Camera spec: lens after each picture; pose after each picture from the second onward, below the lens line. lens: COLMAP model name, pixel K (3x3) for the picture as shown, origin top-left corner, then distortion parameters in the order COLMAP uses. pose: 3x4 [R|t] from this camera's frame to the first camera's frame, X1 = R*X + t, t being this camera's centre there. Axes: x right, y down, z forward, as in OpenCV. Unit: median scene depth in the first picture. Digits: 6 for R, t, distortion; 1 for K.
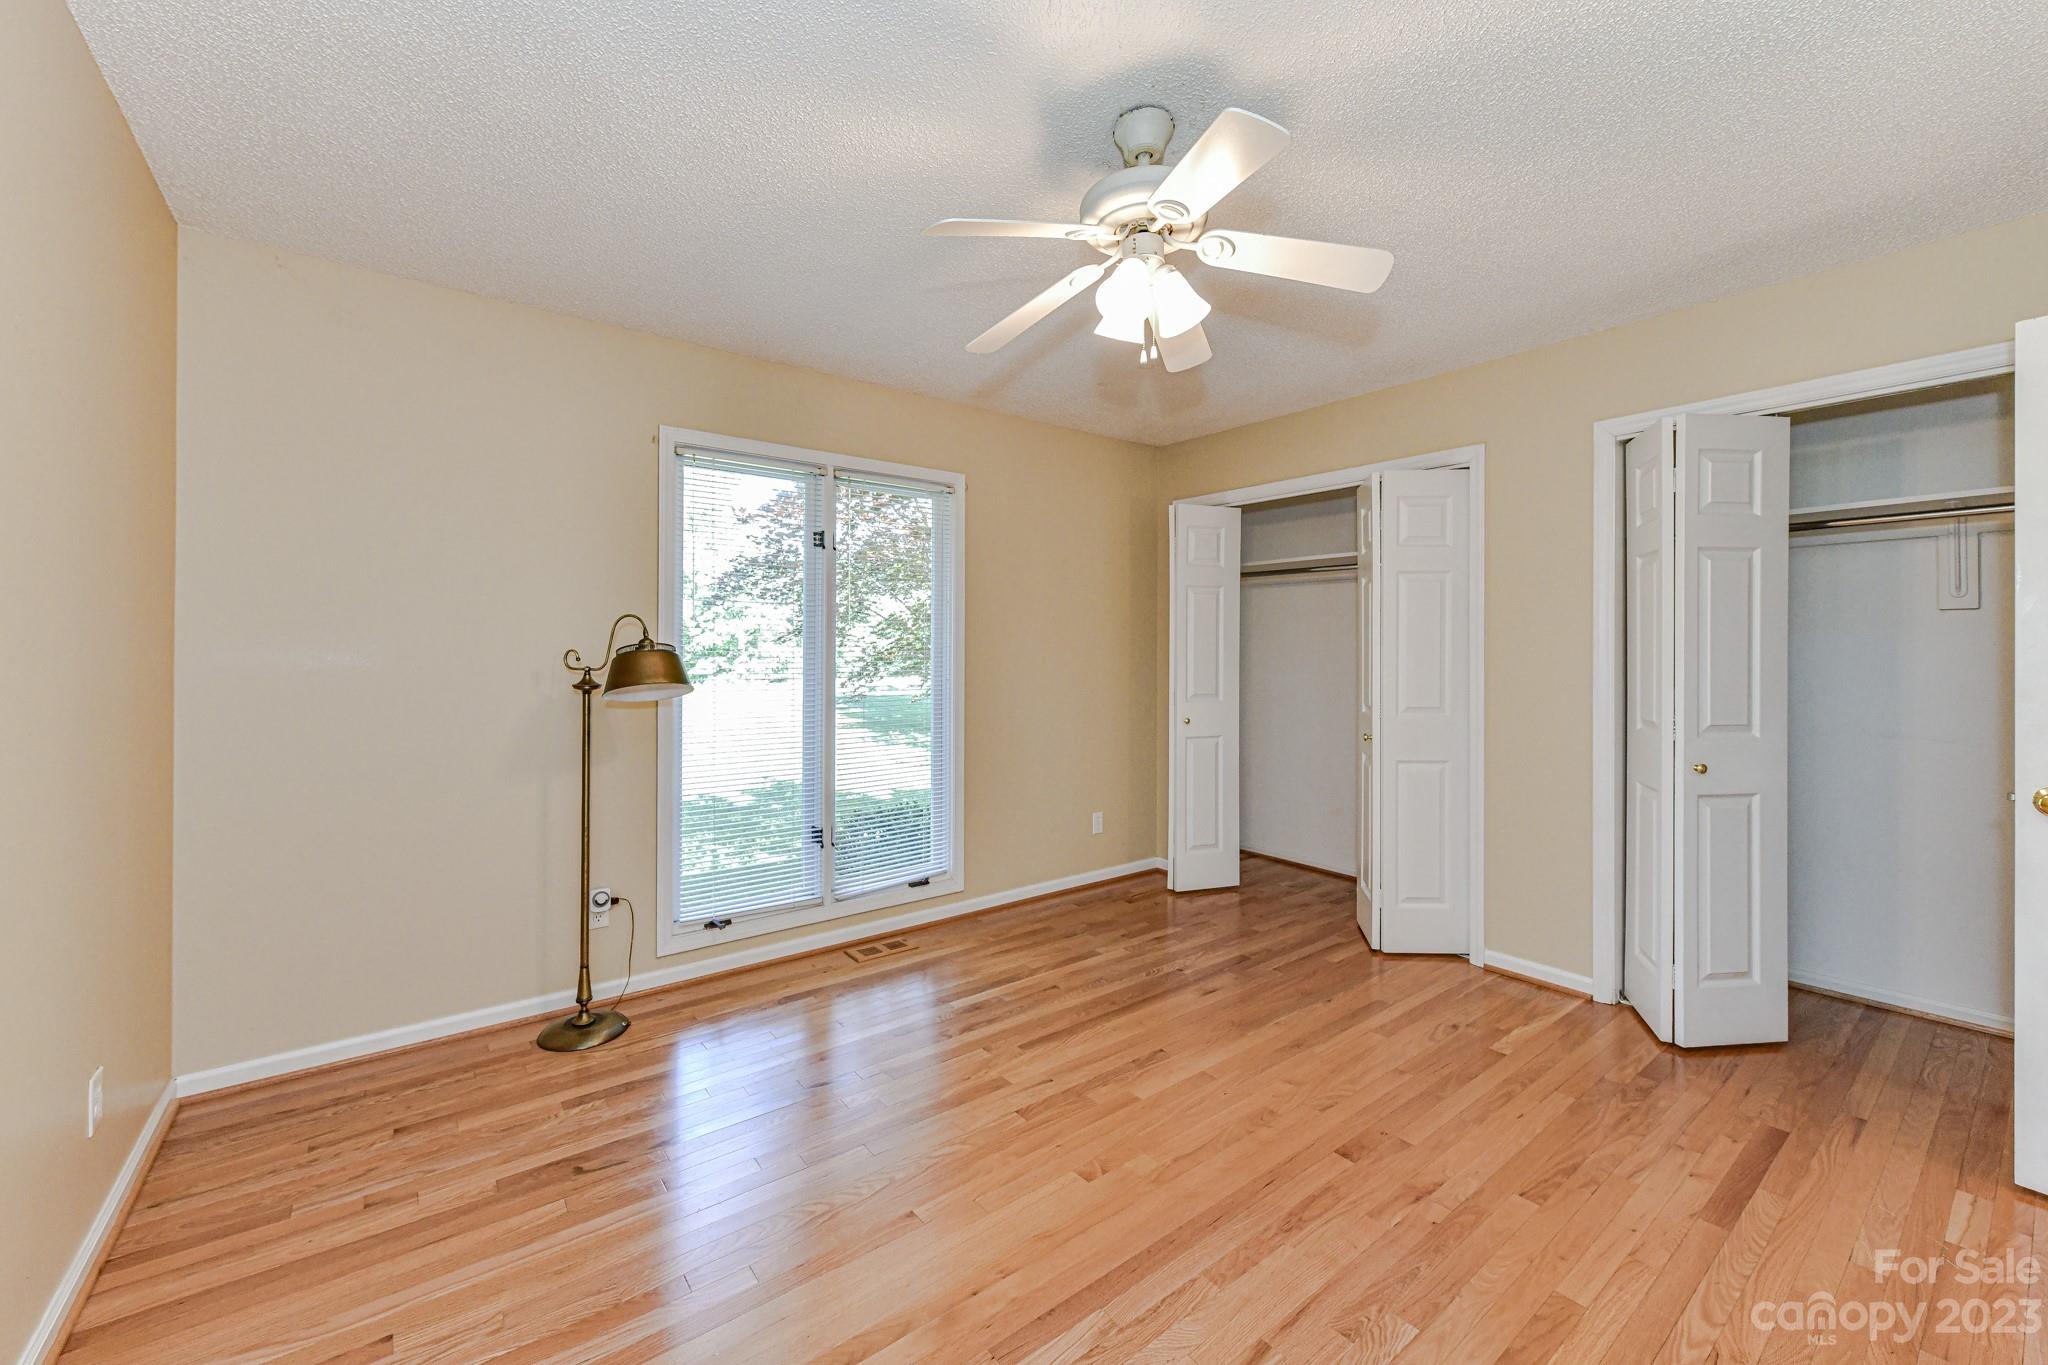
lens RADIAL K [[808.1, 0, 1015.1], [0, 808.1, 661.5], [0, 0, 1]] dist [0.003484, -0.000318]
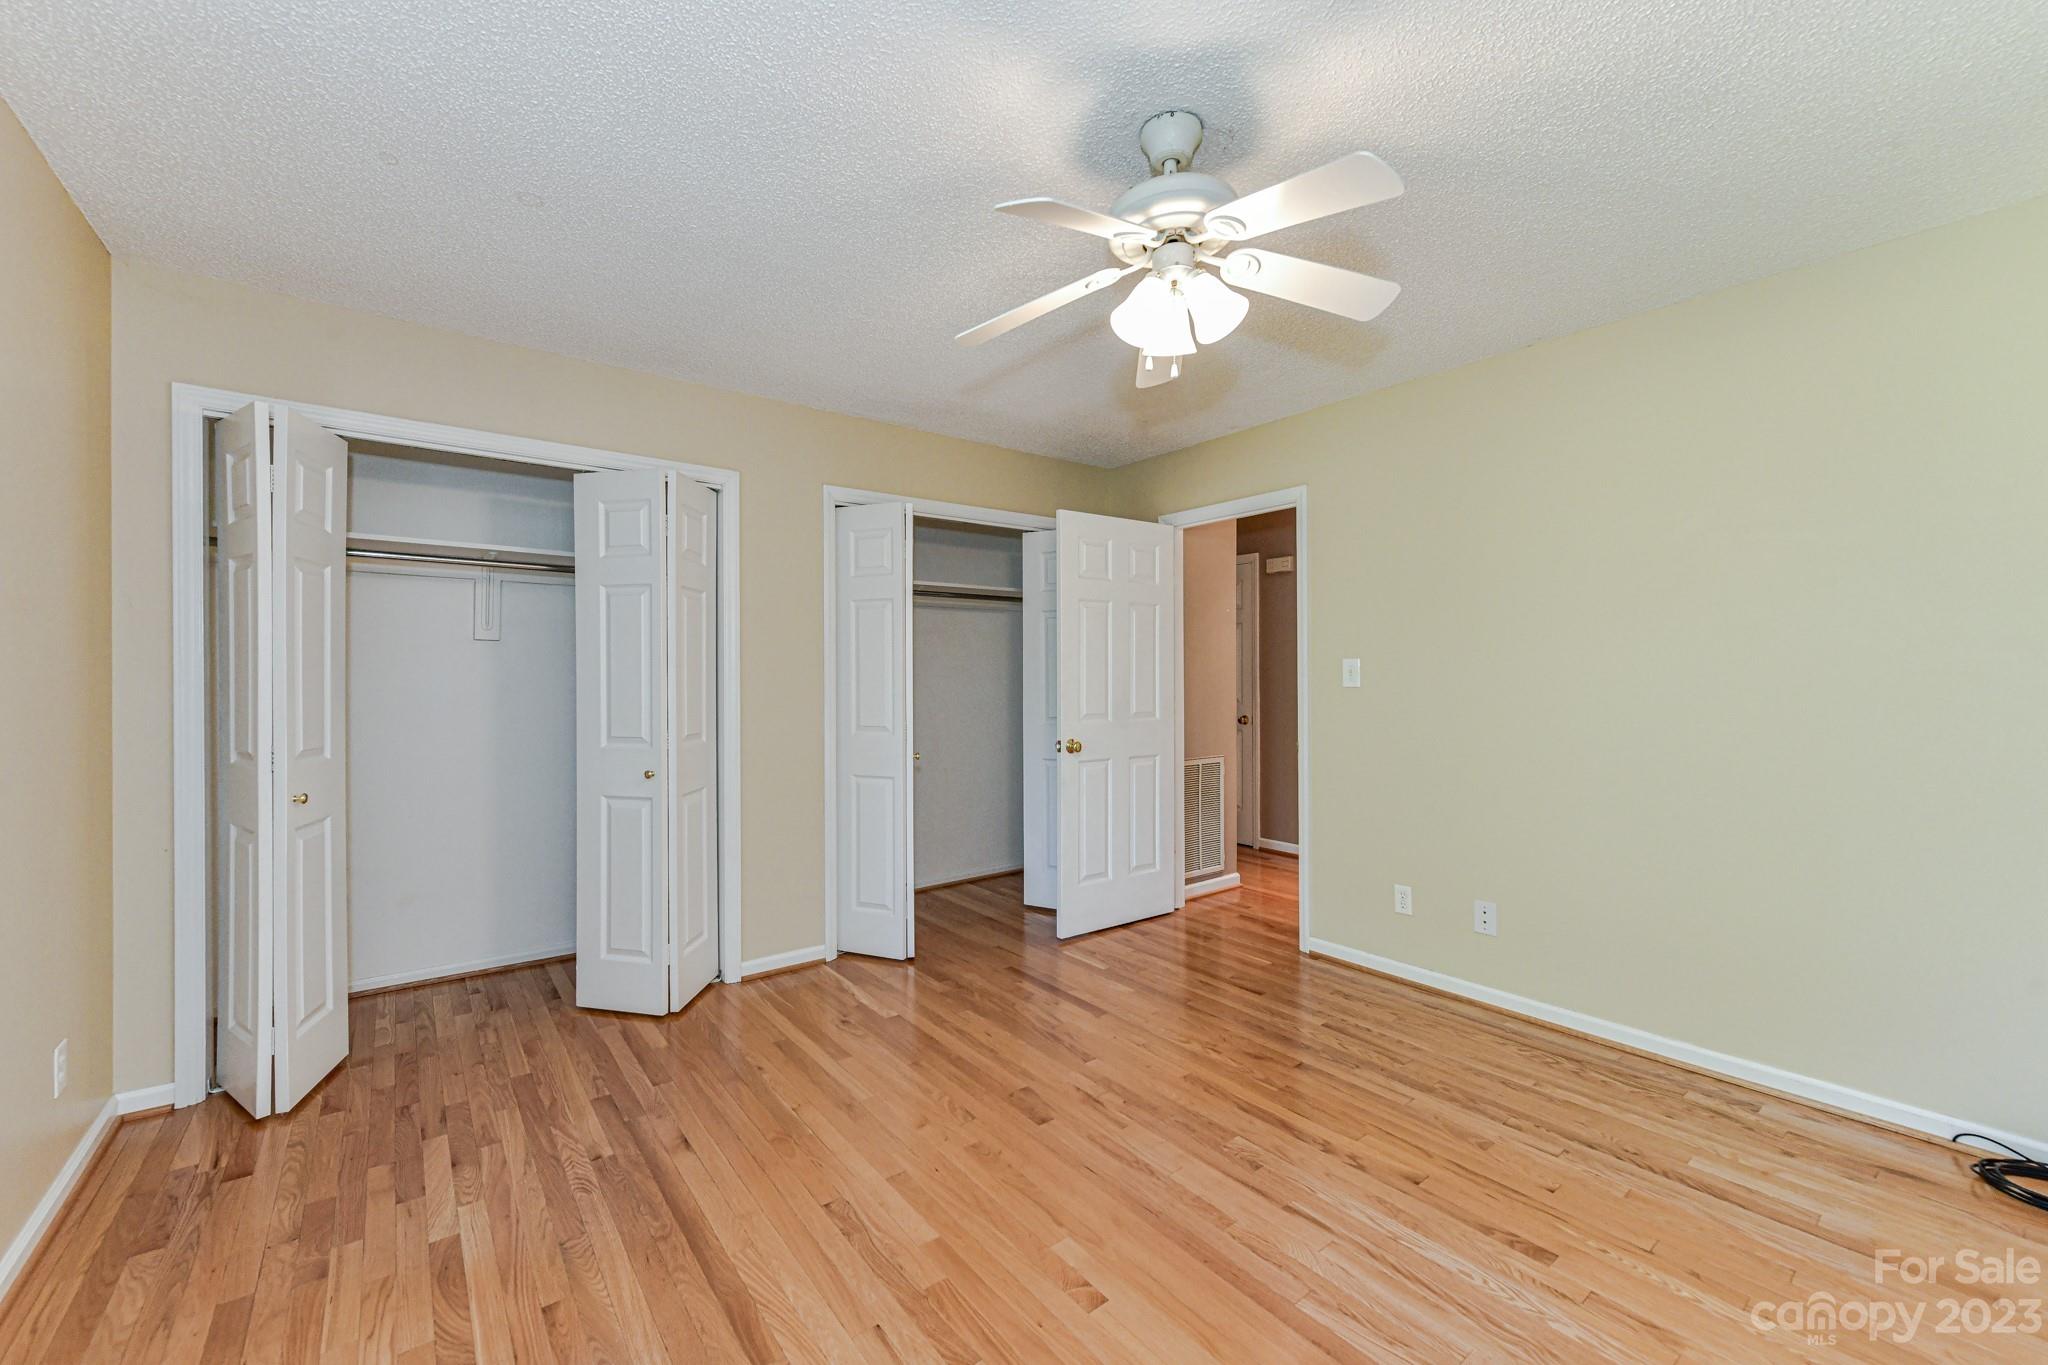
lens RADIAL K [[828.2, 0, 1036.3], [0, 828.2, 674.4], [0, 0, 1]] dist [0.000565, -0.000209]
pose [[-0.013999, -0.004423, 0.999892, -0.465657], [0.015823, 0.999864, 0.004645, 0.000307], [-0.999777, 0.015886, -0.013927, 0.667566]]
